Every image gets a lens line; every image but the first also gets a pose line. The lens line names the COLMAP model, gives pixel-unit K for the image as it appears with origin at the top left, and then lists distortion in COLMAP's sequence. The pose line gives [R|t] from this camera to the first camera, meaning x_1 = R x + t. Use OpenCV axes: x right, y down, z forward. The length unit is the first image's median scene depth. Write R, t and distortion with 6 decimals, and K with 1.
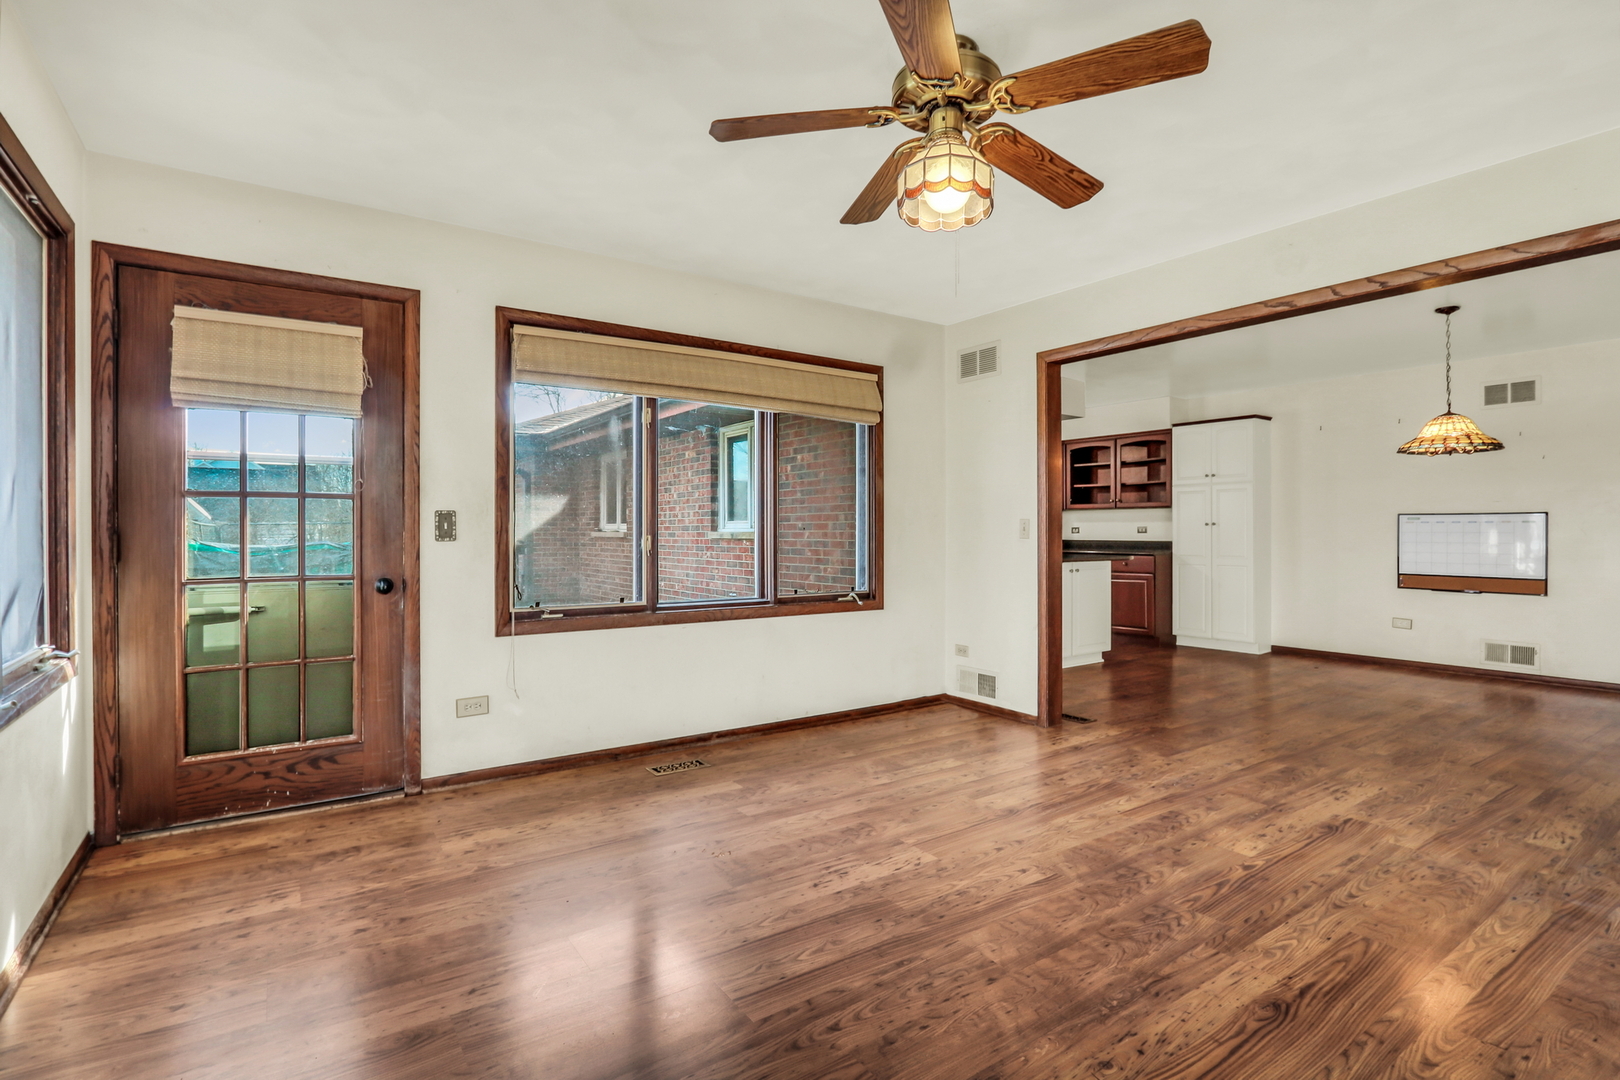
lens RADIAL K [[767.8, 0, 802.8], [0, 767.8, 537.1], [0, 0, 1]] dist [-0.013612, 0.003451]
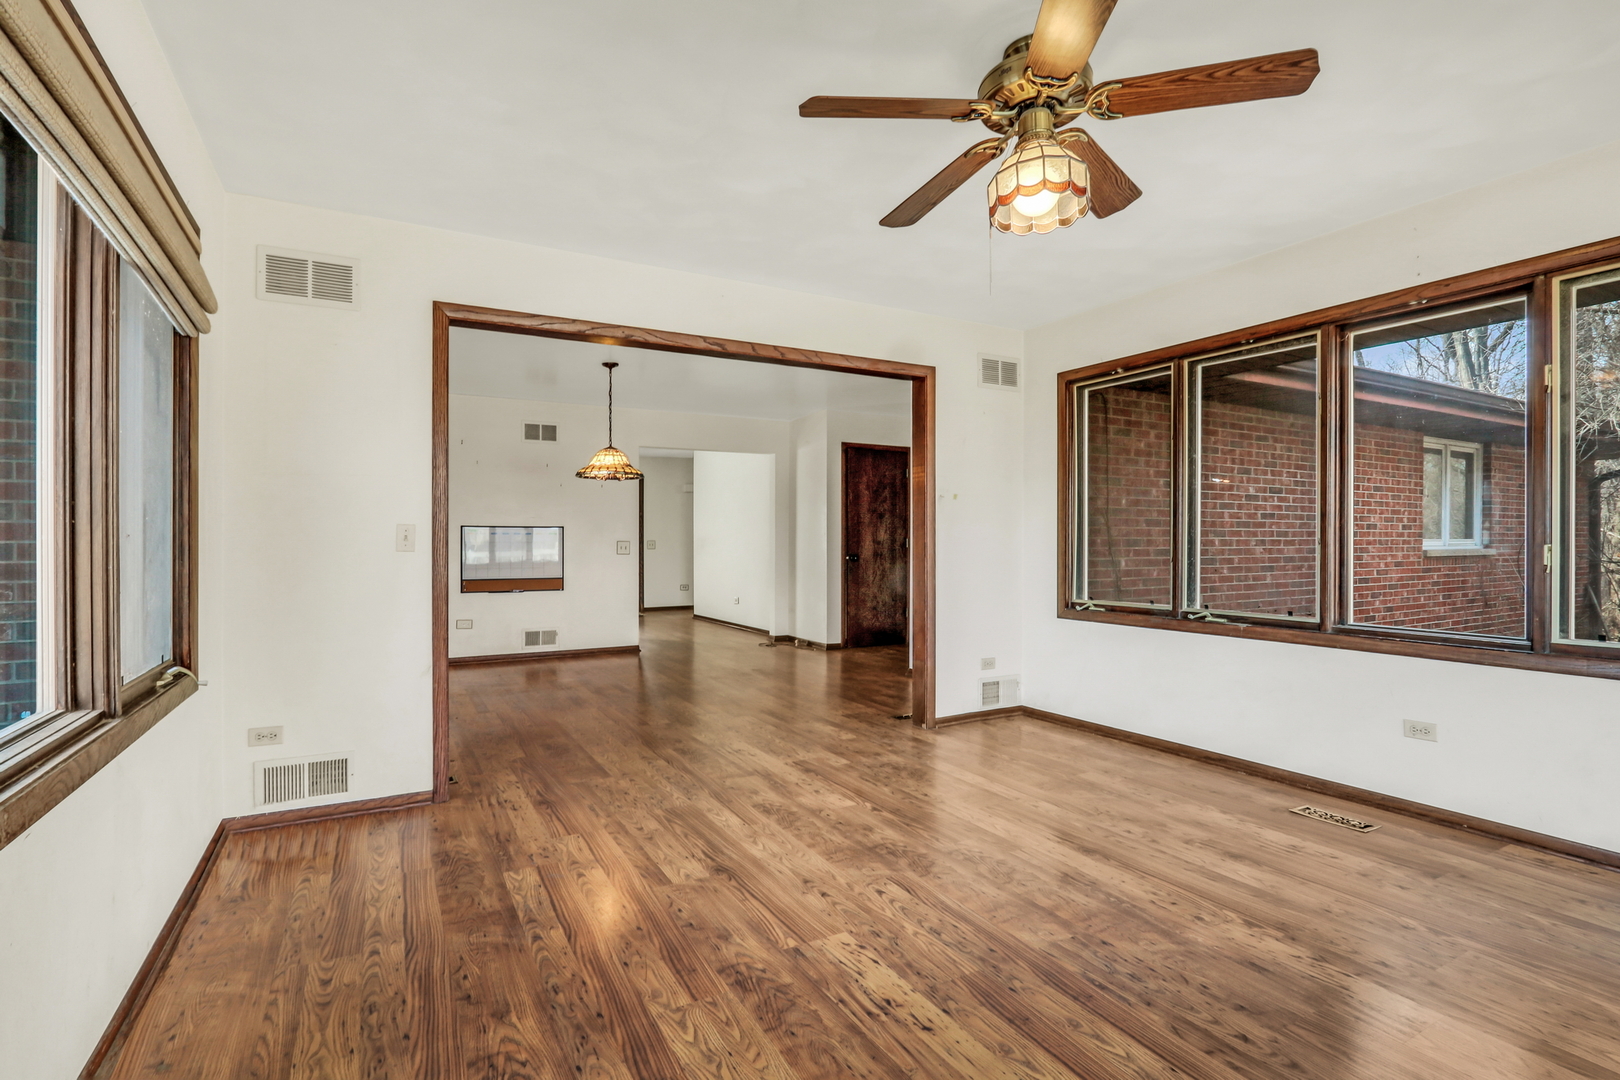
lens RADIAL K [[767.8, 0, 801.8], [0, 767.8, 544.1], [0, 0, 1]] dist [-0.013612, 0.003451]
pose [[0.107943, -0.004005, 0.994149, -0.574838], [0.008093, 0.999962, 0.003150, -0.006132], [-0.994124, 0.007705, 0.107971, 0.834300]]
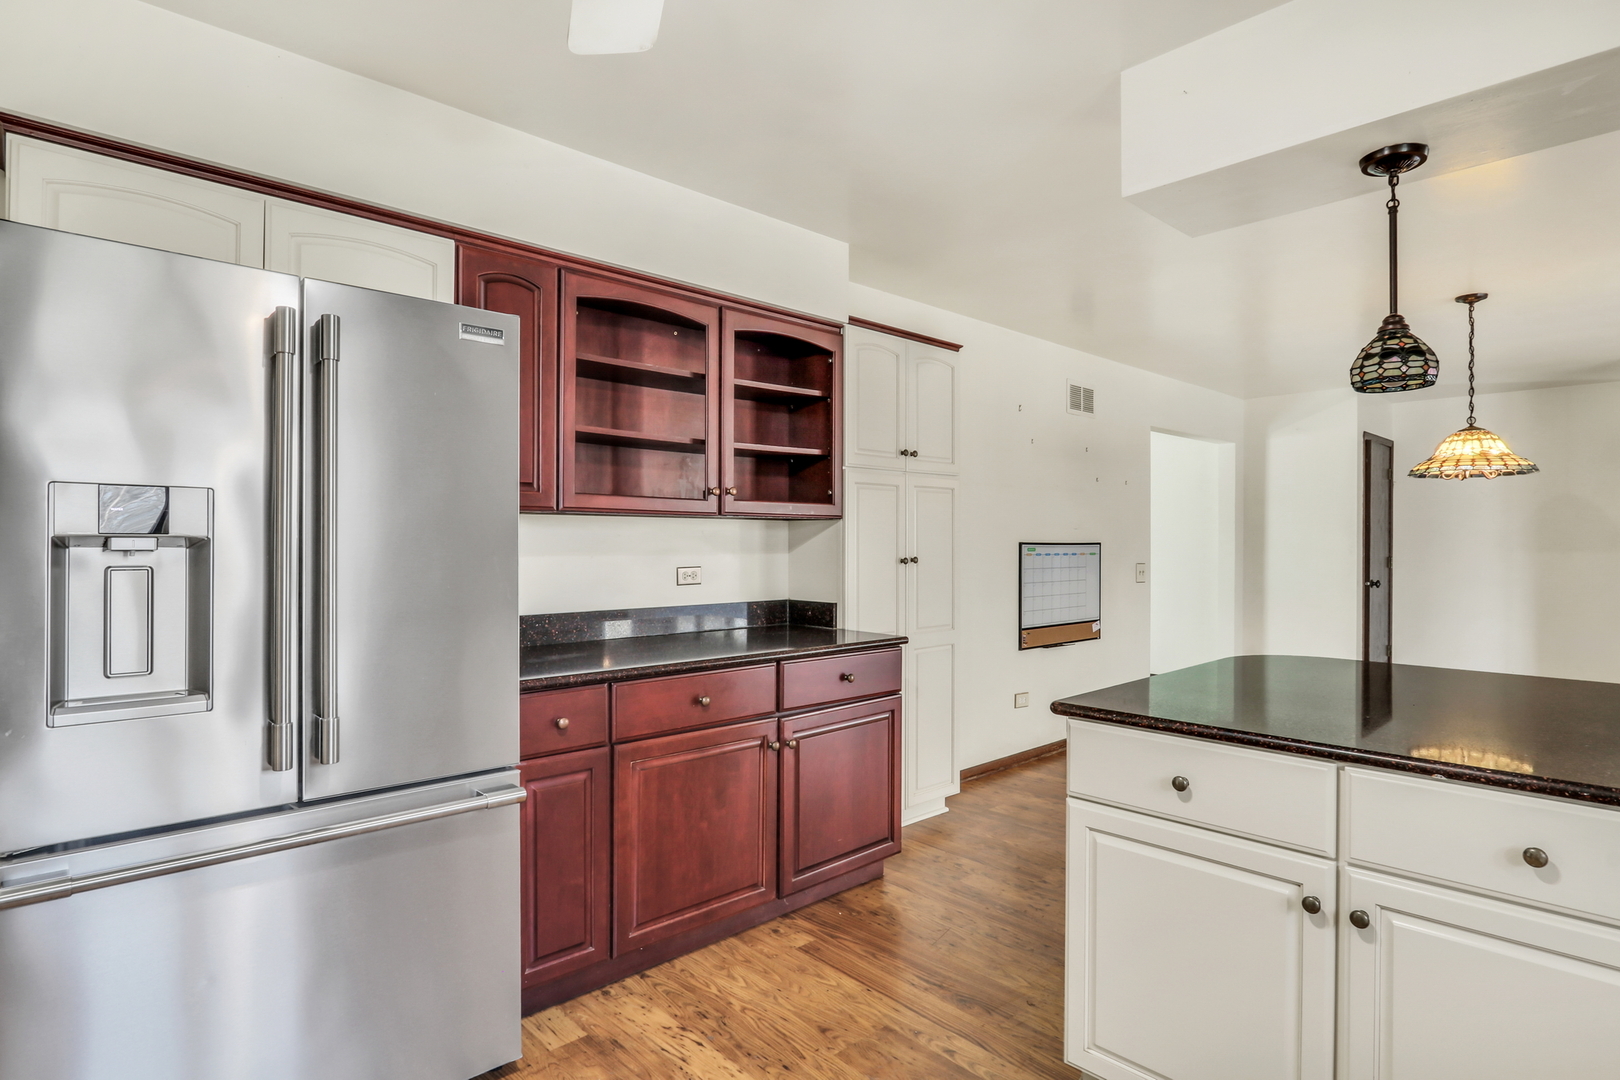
lens RADIAL K [[892.7, 0, 807.6], [0, 892.7, 543.6], [0, 0, 1]] dist [0.001433, 0.002655]
pose [[-0.145573, -0.002180, 0.989345, 0.016376], [-0.001488, 0.999997, 0.001984, -0.062634], [-0.989346, -0.001183, -0.145576, 2.707580]]
